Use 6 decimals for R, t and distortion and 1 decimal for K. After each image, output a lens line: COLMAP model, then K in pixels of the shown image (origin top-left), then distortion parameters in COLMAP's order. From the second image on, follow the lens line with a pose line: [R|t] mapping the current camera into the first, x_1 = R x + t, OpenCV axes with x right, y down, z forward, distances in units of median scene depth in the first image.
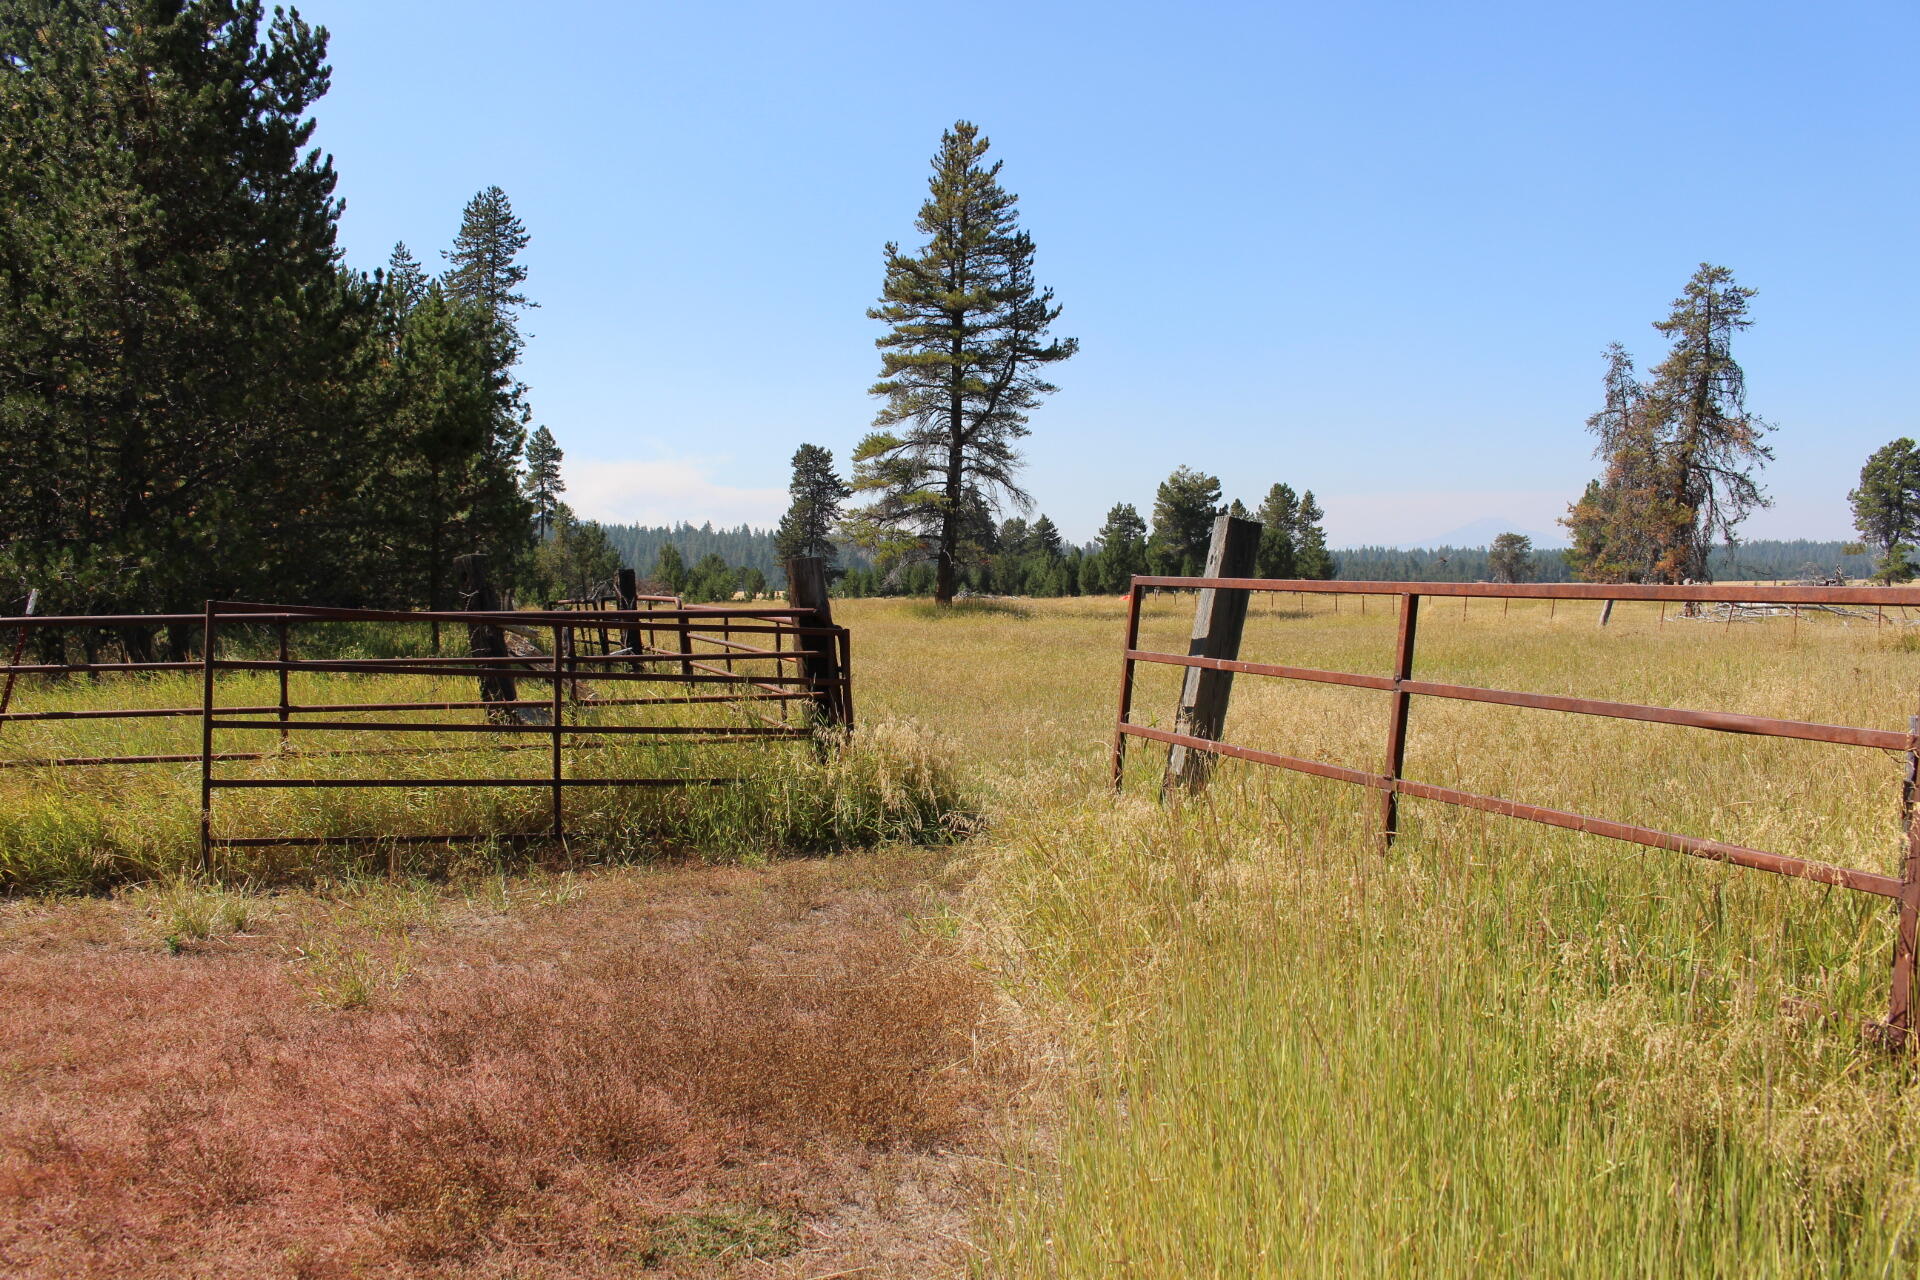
lens RADIAL K [[1728.1, 0, 960.0], [0, 1728.1, 640.0], [0, 0, 1]] dist [-0.141618, 0.226116]
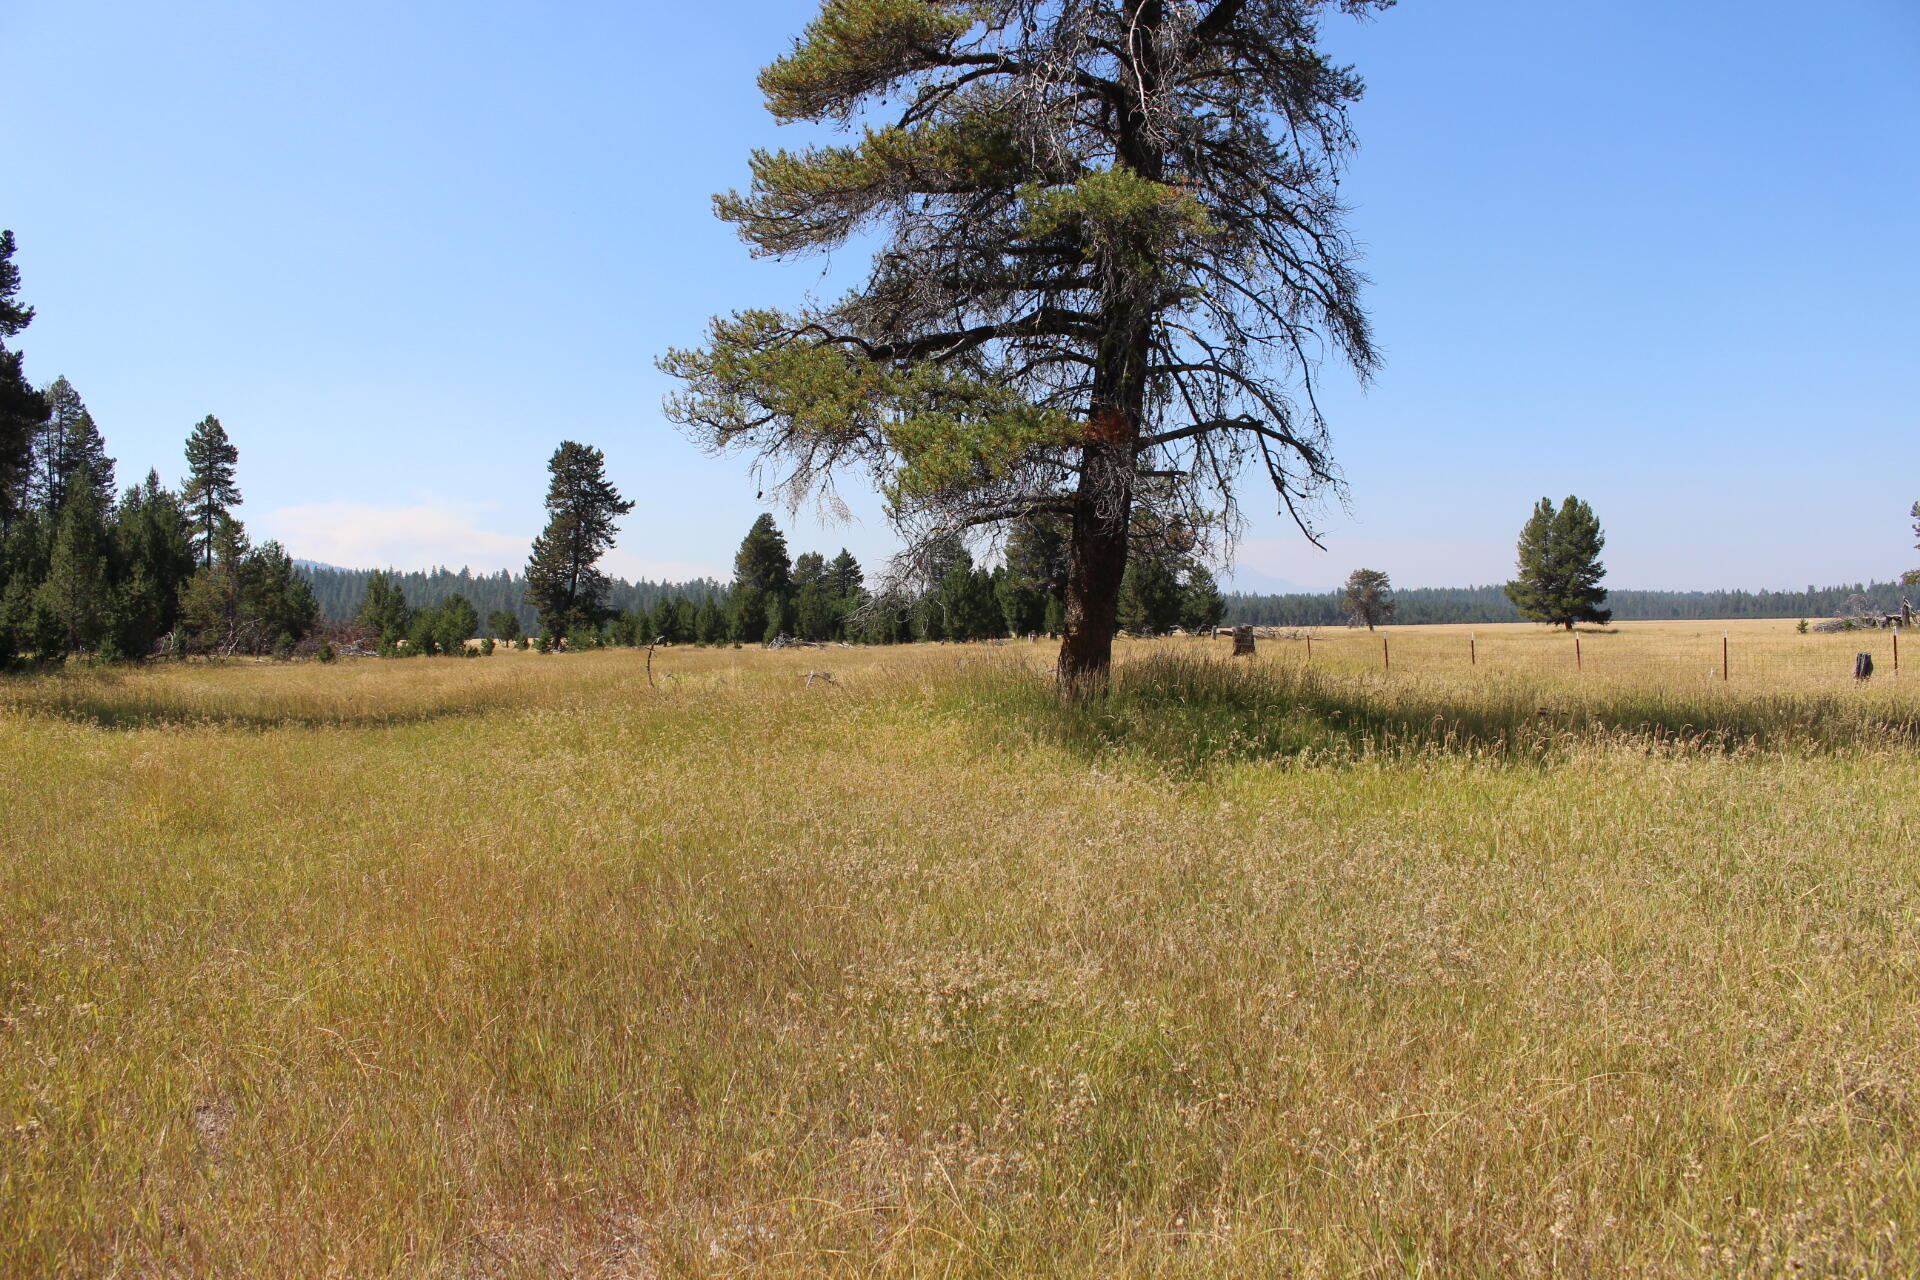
lens RADIAL K [[1728.1, 0, 960.0], [0, 1728.1, 640.0], [0, 0, 1]] dist [-0.141618, 0.226116]
pose [[0.990842, -0.004001, 0.134964, -0.043689], [0.007589, 0.999631, -0.026081, -0.013262], [-0.134810, 0.026866, 0.990507, 0.493503]]
